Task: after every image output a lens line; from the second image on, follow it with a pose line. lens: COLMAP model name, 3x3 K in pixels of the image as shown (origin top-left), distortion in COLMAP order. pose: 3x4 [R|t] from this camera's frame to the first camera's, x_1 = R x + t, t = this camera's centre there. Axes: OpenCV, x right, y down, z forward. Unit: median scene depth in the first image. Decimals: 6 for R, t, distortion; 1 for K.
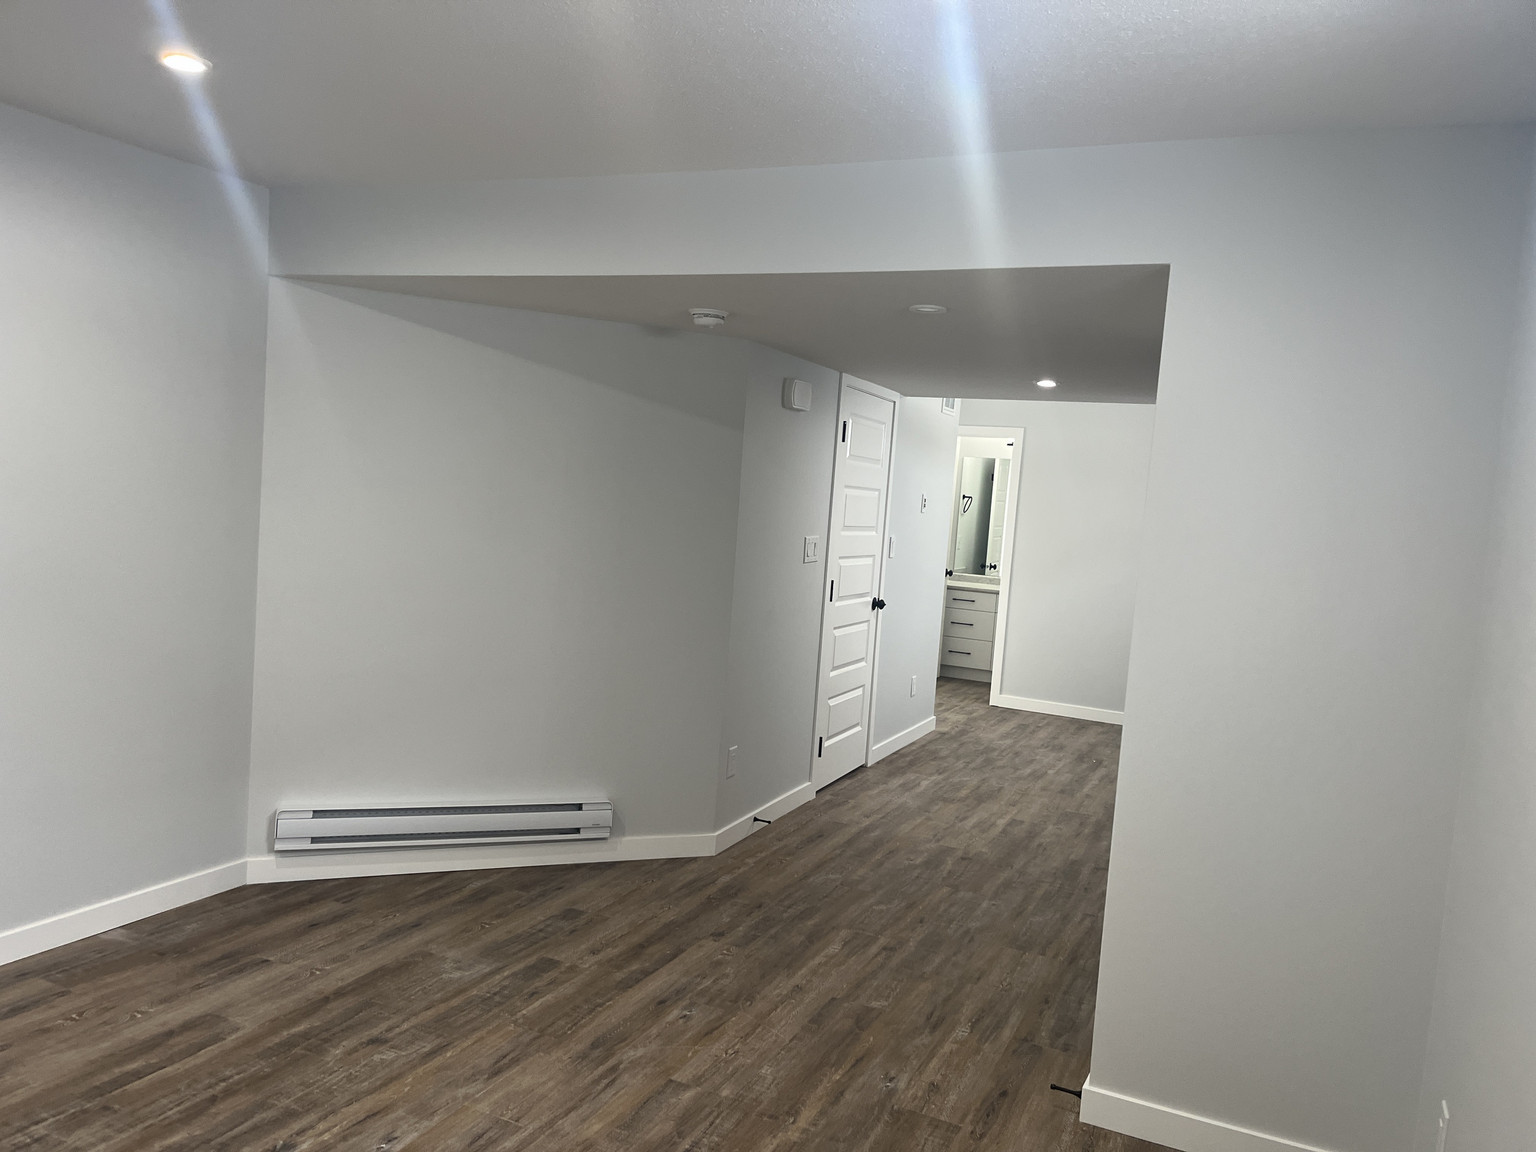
lens RADIAL K [[1154.9, 0, 765.1], [0, 1154.9, 585.9], [0, 0, 1]] dist [0.065739, -0.099781]
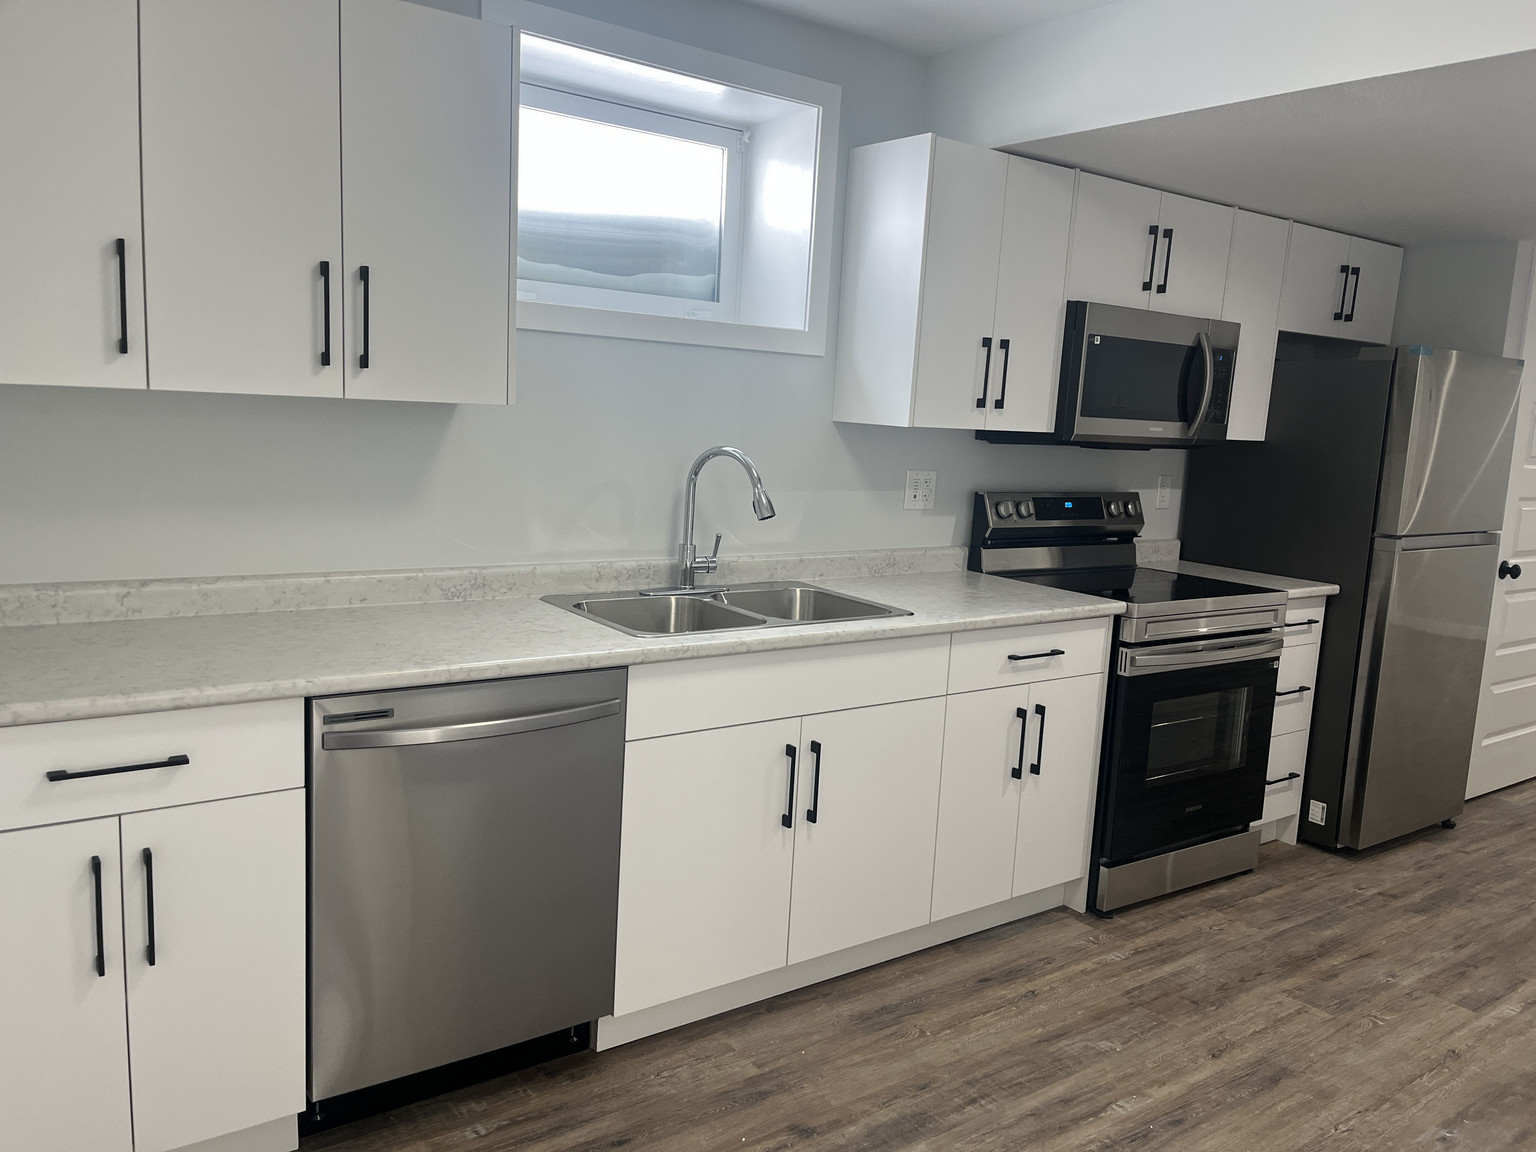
lens RADIAL K [[1154.9, 0, 765.1], [0, 1154.9, 585.9], [0, 0, 1]] dist [0.065739, -0.099781]
pose [[-0.861209, -0.196454, 0.468748, 0.341856], [-0.078083, 0.962469, 0.259916, -0.106404], [-0.502217, 0.187241, -0.844227, 1.892594]]
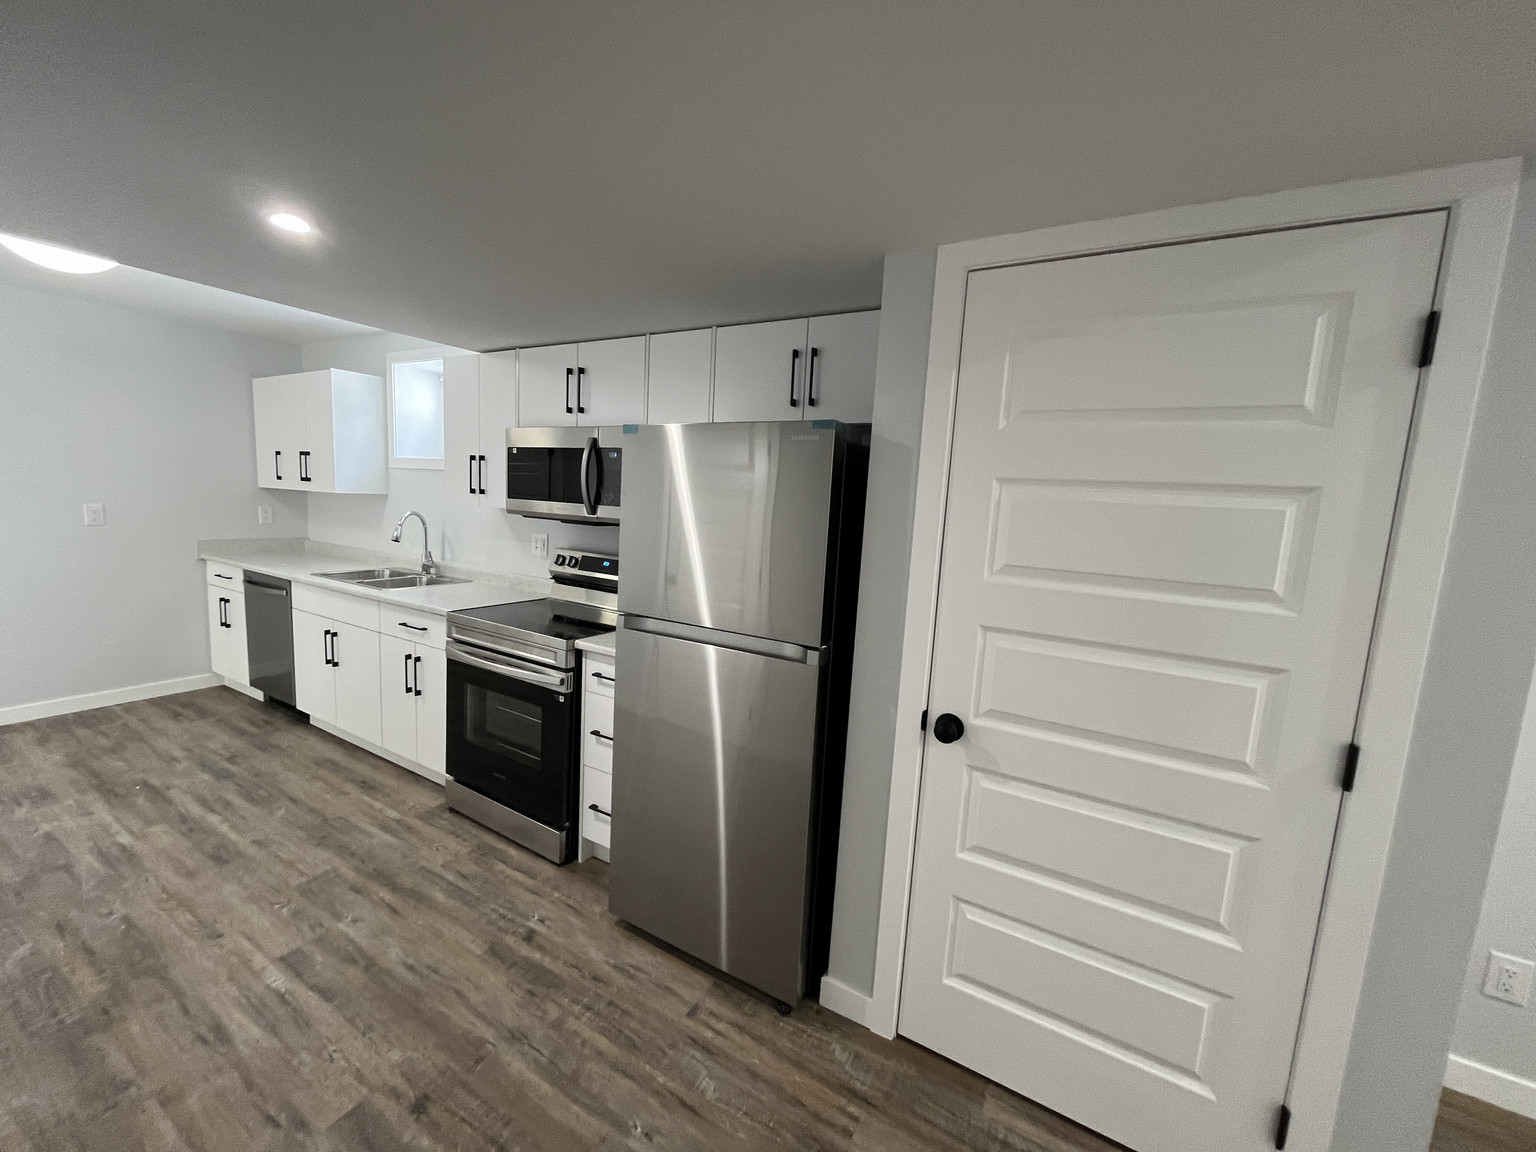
lens RADIAL K [[616.5, 0, 756.9], [0, 616.5, 575.0], [0, 0, 1]] dist [-0.003297, 0.000031]
pose [[0.105250, -0.191749, 0.975784, -0.051821], [0.032706, 0.981371, 0.189319, -0.068826], [-0.993908, 0.011988, 0.109560, 0.858534]]
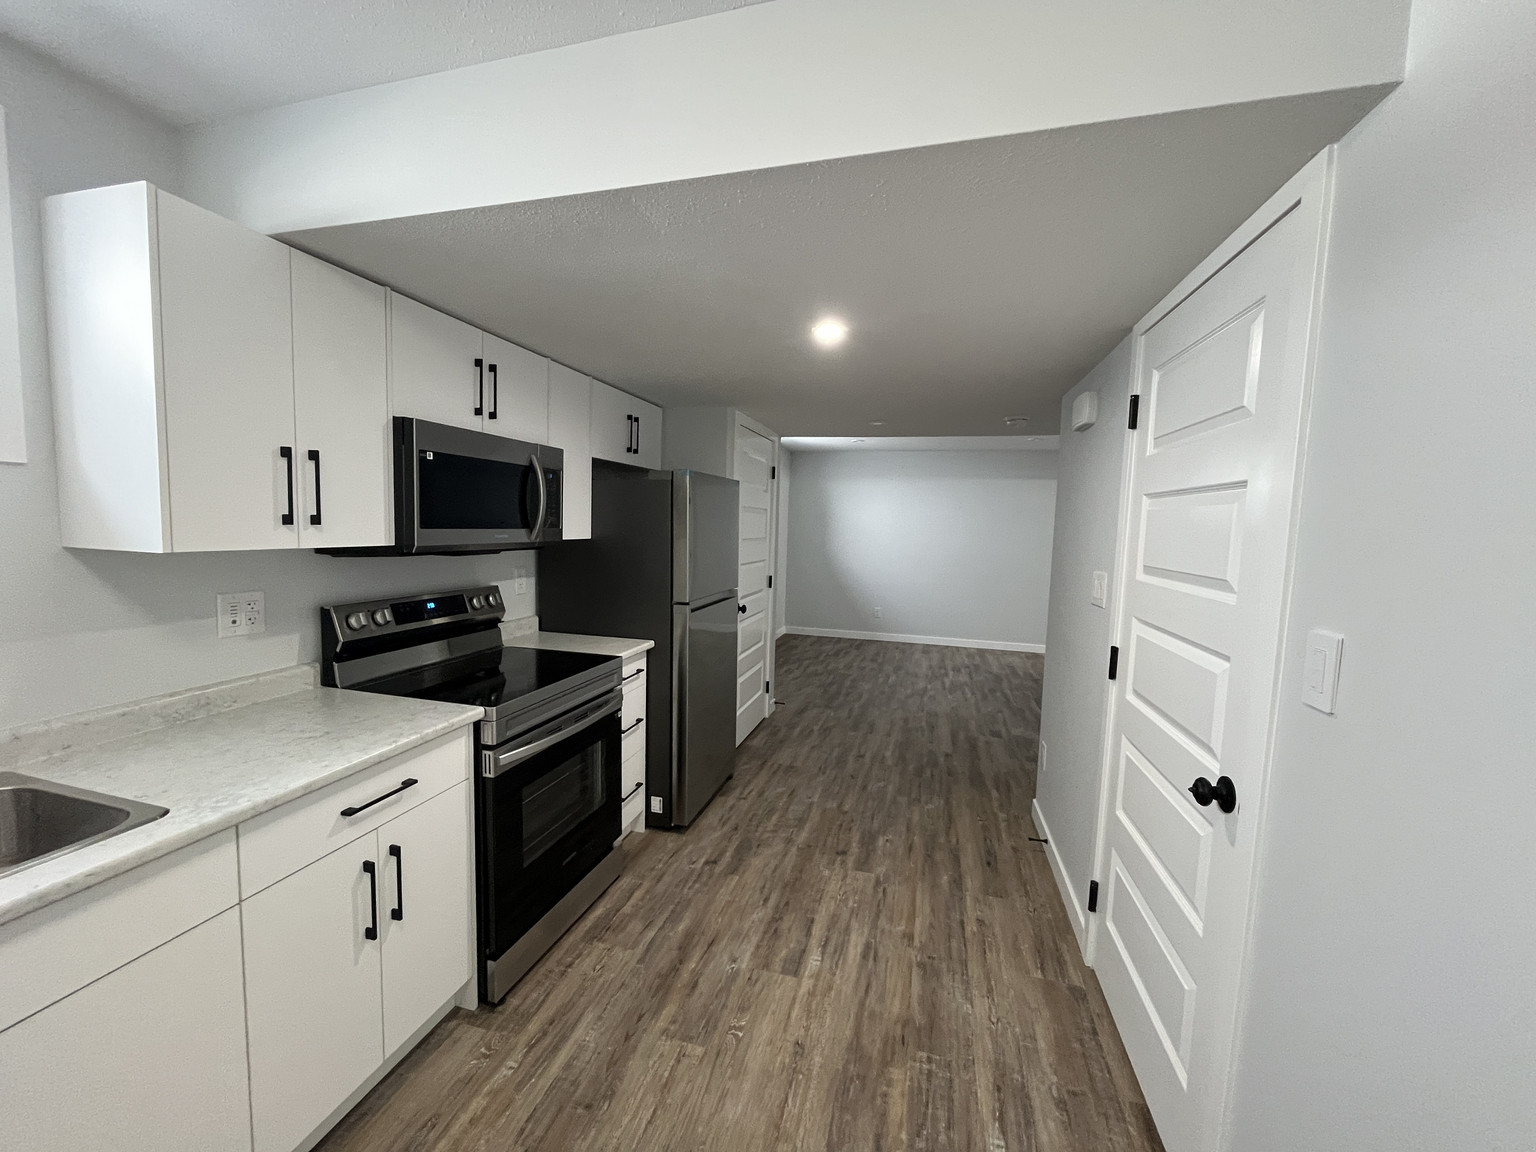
lens RADIAL K [[616.5, 0, 756.9], [0, 616.5, 575.0], [0, 0, 1]] dist [-0.003297, 0.000031]
pose [[-0.983478, -0.088022, -0.158185, 0.380515], [-0.112376, 0.981928, 0.152281, -0.090629], [0.141922, 0.167541, -0.975596, 1.584968]]
